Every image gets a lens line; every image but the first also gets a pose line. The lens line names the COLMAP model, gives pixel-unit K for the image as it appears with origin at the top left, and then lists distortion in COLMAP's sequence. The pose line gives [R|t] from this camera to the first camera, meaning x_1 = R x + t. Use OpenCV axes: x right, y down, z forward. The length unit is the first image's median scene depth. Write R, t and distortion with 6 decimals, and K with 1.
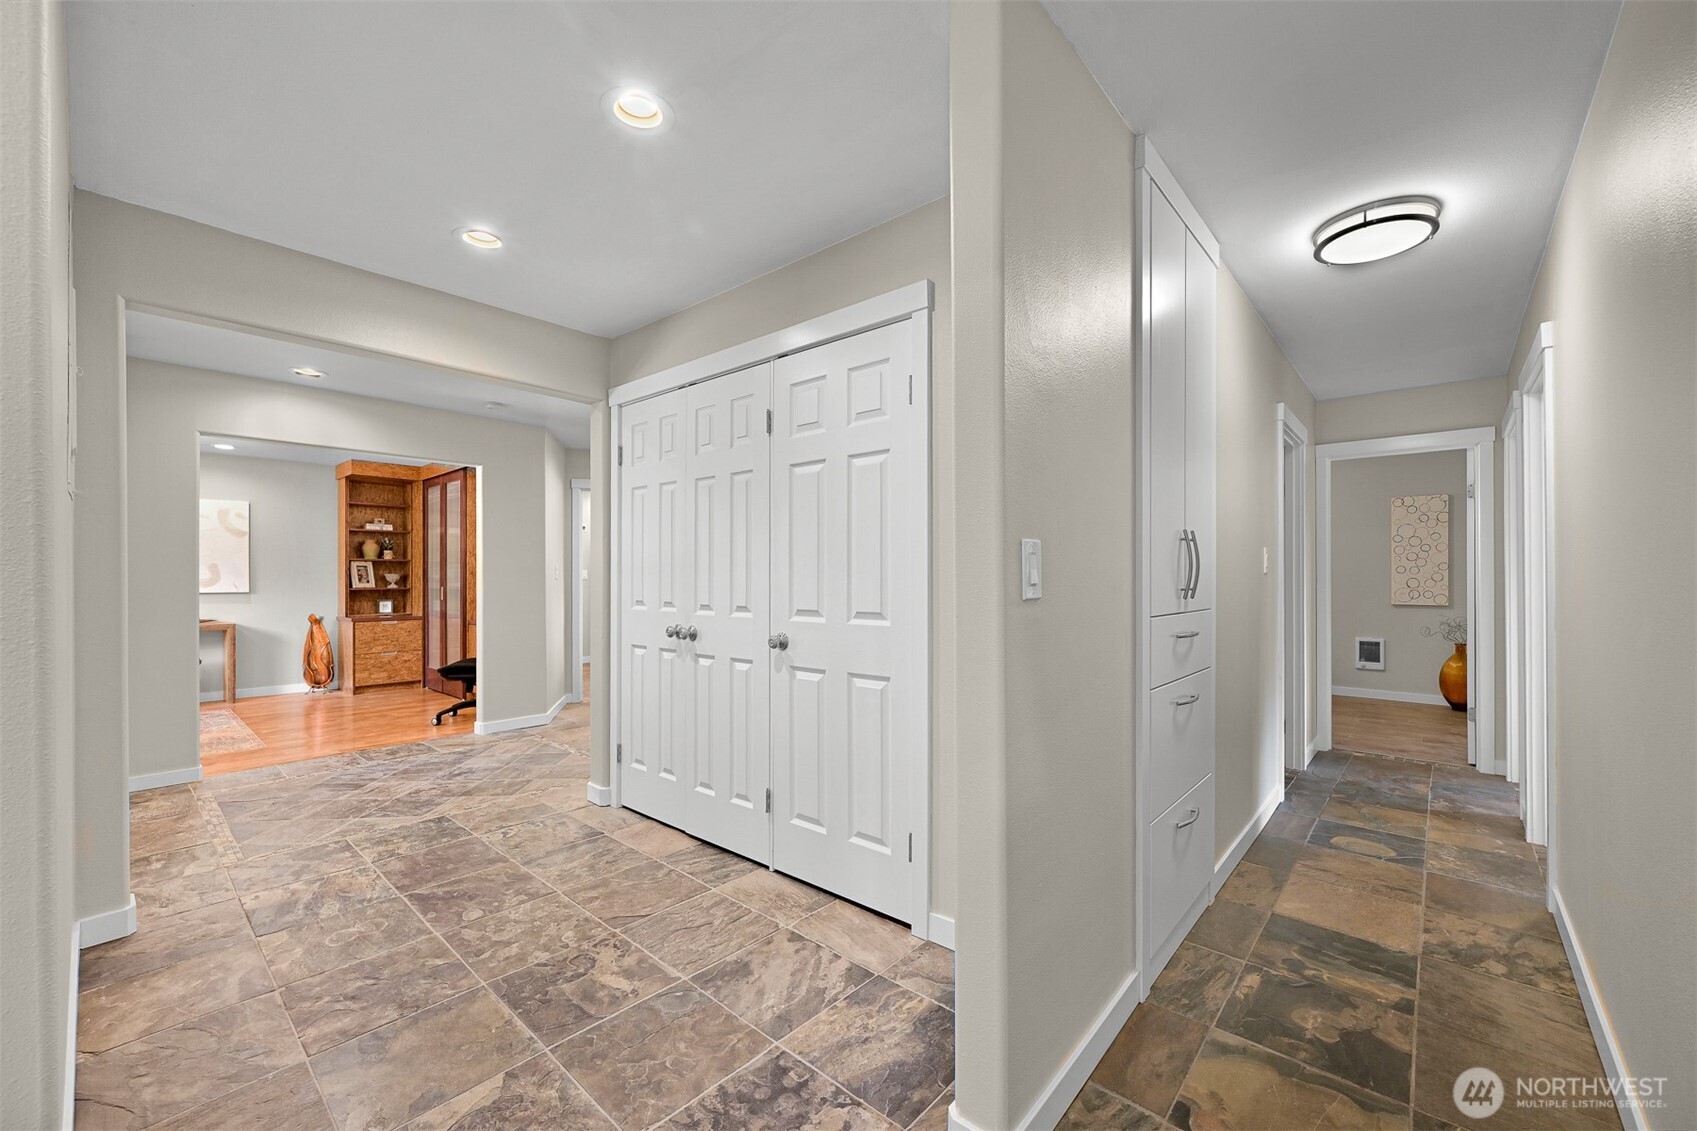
lens RADIAL K [[665.7, 0, 856.8], [0, 665.7, 569.6], [0, 0, 1]] dist [-0.001878, -0.000153]
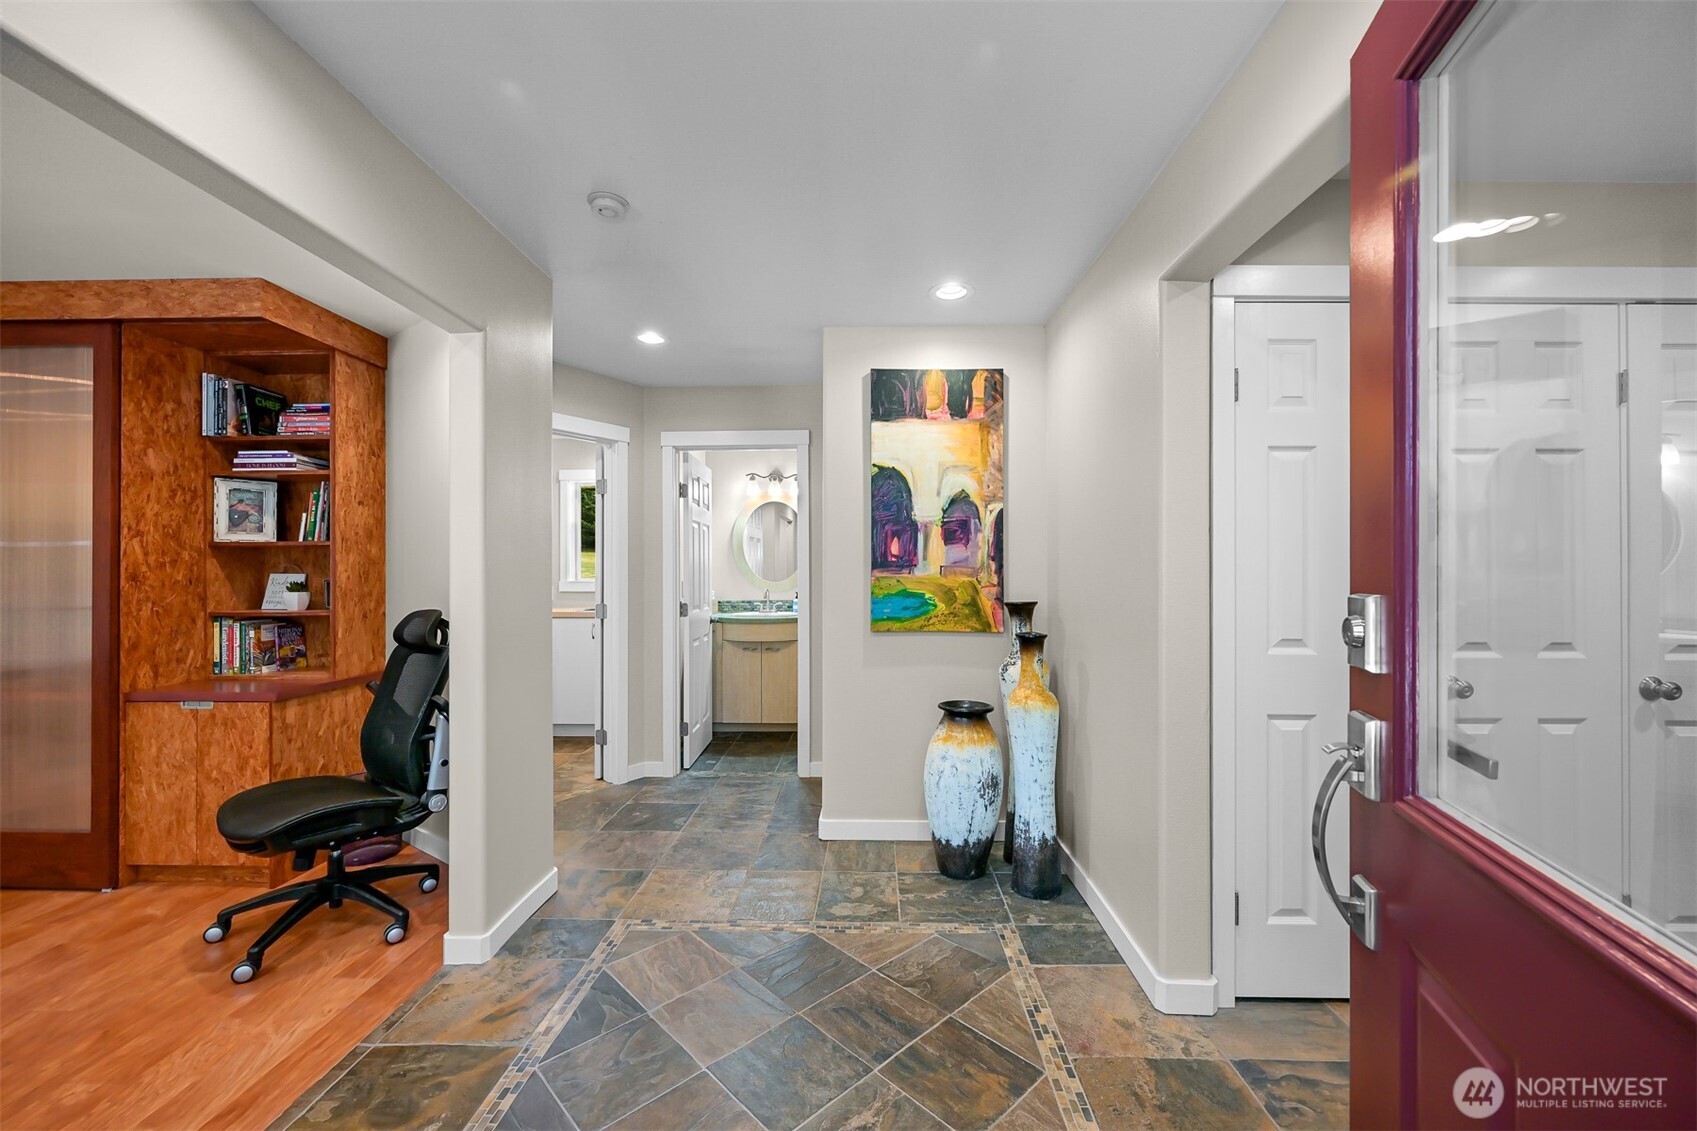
lens RADIAL K [[644.7, 0, 854.7], [0, 644.7, 579.4], [0, 0, 1]] dist [-0.013182, 0.000144]
pose [[0.772931, 0.009147, 0.634424, -0.504884], [-0.012726, 0.999918, 0.001088, -0.001133], [-0.634363, -0.008915, 0.772984, 0.414305]]
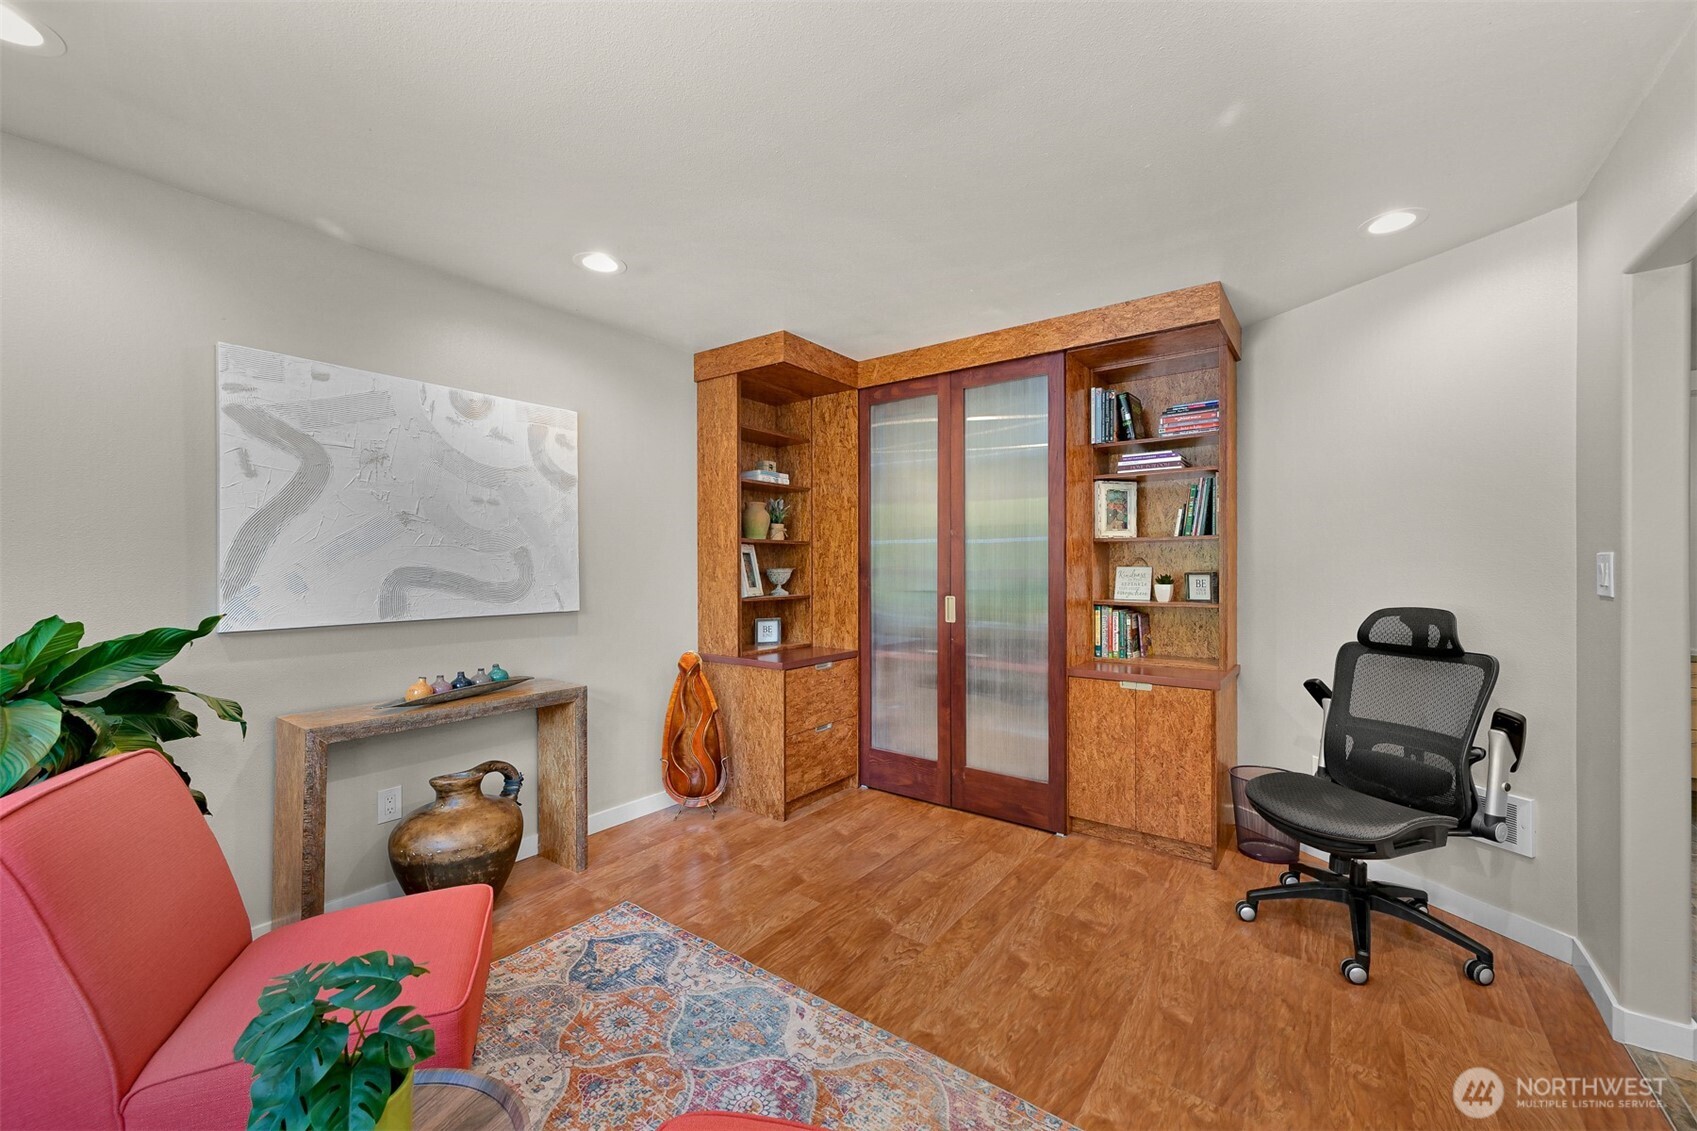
lens RADIAL K [[665.7, 0, 837.3], [0, 665.7, 576.5], [0, 0, 1]] dist [-0.001878, -0.000153]
pose [[0.998557, 0.013831, 0.051895, -0.726924], [-0.015001, 0.999641, 0.022220, -0.000026], [-0.051569, -0.022967, 0.998405, 0.504266]]
